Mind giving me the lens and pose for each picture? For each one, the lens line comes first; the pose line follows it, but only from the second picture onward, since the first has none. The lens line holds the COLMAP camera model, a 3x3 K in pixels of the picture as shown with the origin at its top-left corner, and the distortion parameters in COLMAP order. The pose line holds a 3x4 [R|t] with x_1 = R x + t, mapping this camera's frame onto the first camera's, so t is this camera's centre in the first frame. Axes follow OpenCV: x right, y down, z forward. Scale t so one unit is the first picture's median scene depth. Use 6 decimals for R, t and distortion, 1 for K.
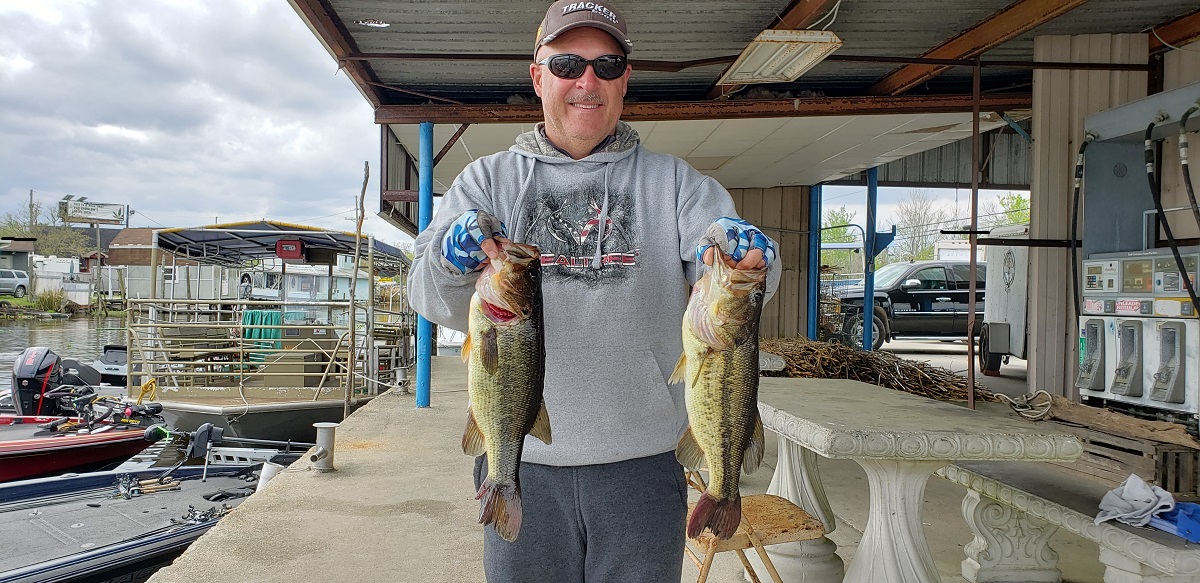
lens RADIAL K [[946.6, 0, 581.6], [0, 946.6, 307.2], [0, 0, 1]] dist [0.024203, -0.020605]
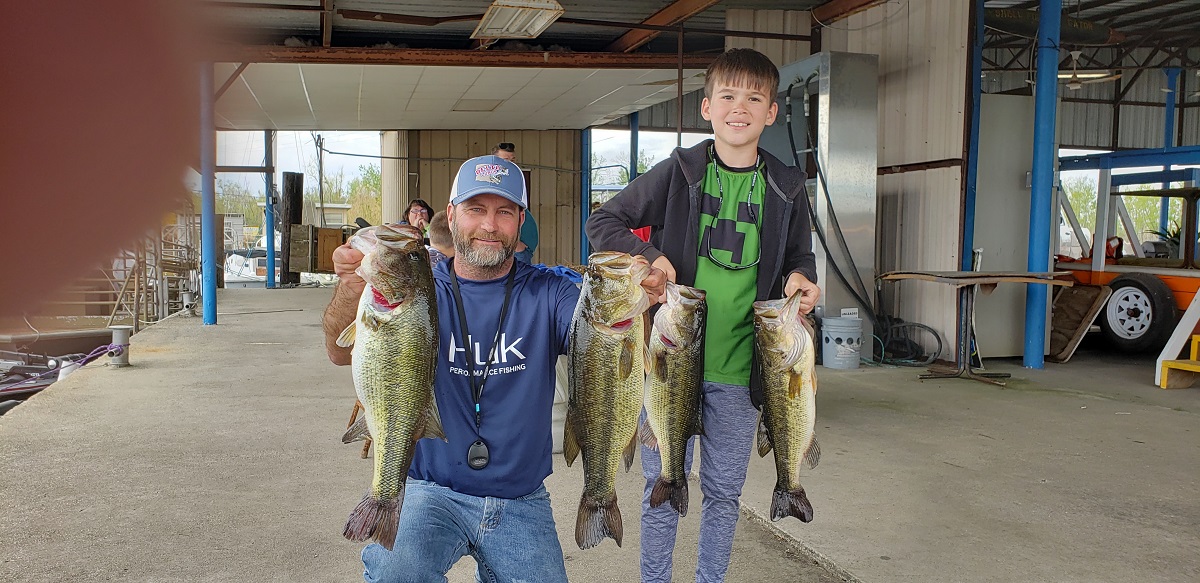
lens RADIAL K [[946.6, 0, 596.4], [0, 946.6, 304.2], [0, 0, 1]] dist [0.024203, -0.020605]
pose [[0.976226, -0.020011, 0.215831, 0.030266], [0.007714, 0.998306, 0.057665, 0.022925], [-0.216619, -0.054629, 0.974727, -0.163701]]
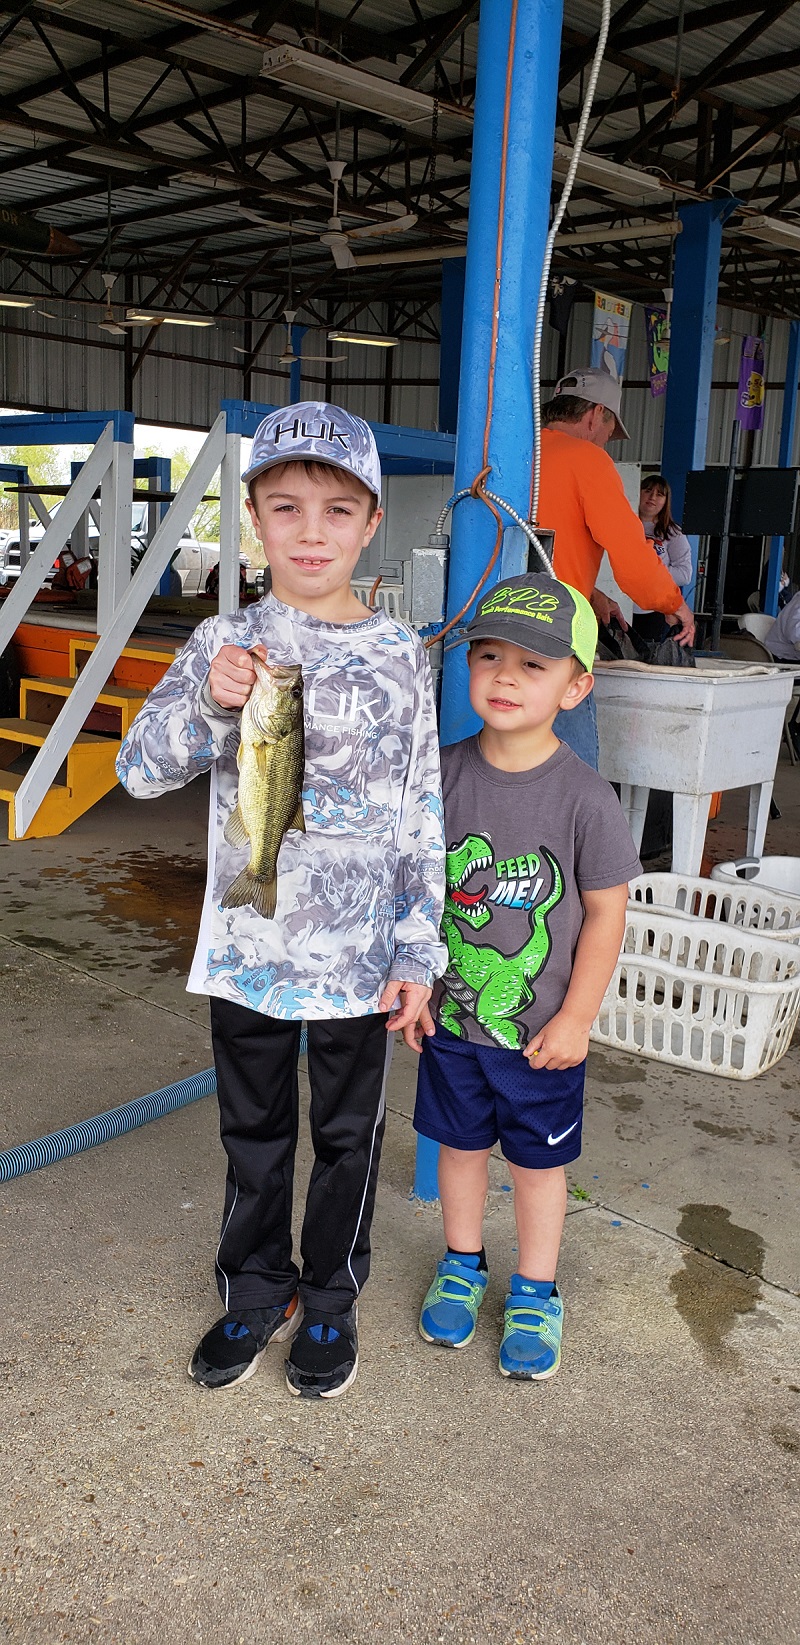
lens RADIAL K [[1297.7, 0, 409.4], [0, 1297.7, 814.8], [0, 0, 1]] dist [0.024203, -0.020605]
pose [[0.744225, -0.111204, 0.658606, 0.385875], [-0.020230, 0.981838, 0.188641, 0.014044], [-0.667622, -0.153715, 0.728459, -0.162829]]
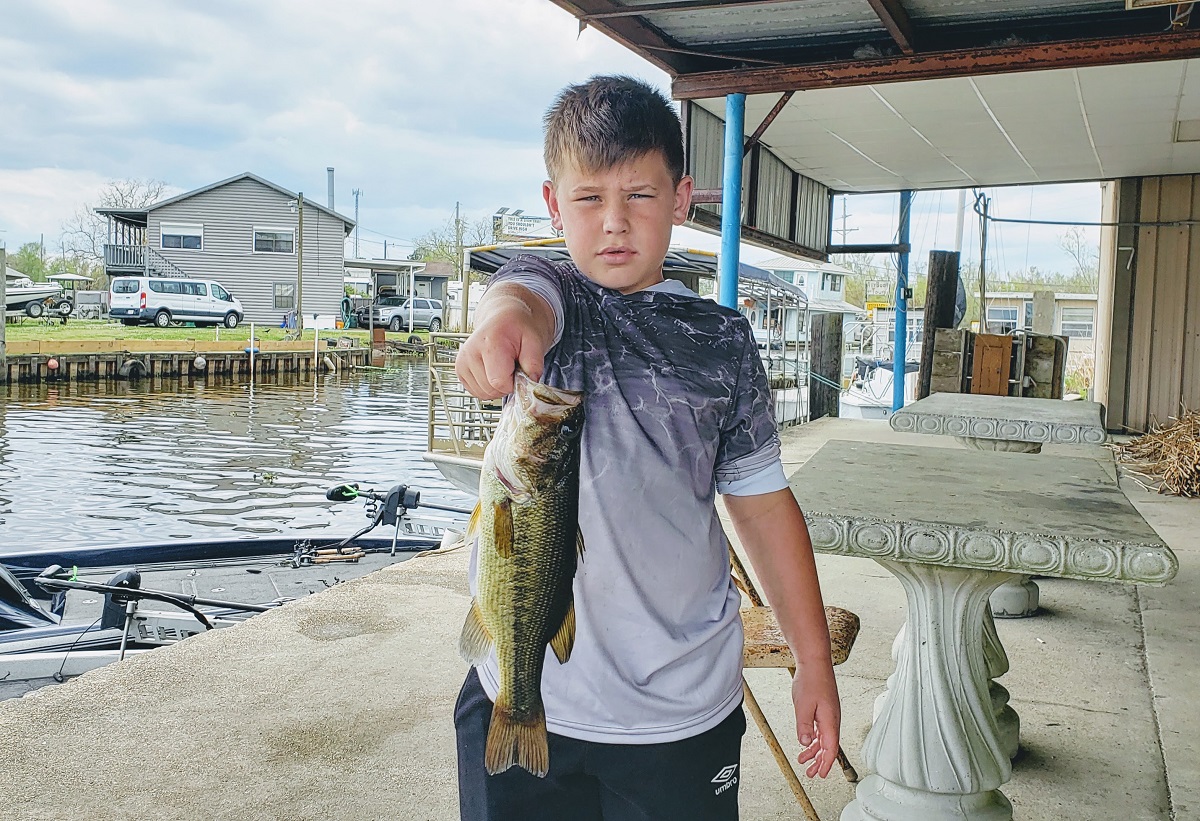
lens RADIAL K [[1317.0, 0, 605.7], [0, 1317.0, 418.5], [0, 0, 1]] dist [0.006990, 0.000000]
pose [[0.913748, 0.039206, -0.404385, 0.165433], [-0.019127, 0.998381, 0.053575, 0.003196], [0.405830, -0.041219, 0.913019, 0.020455]]
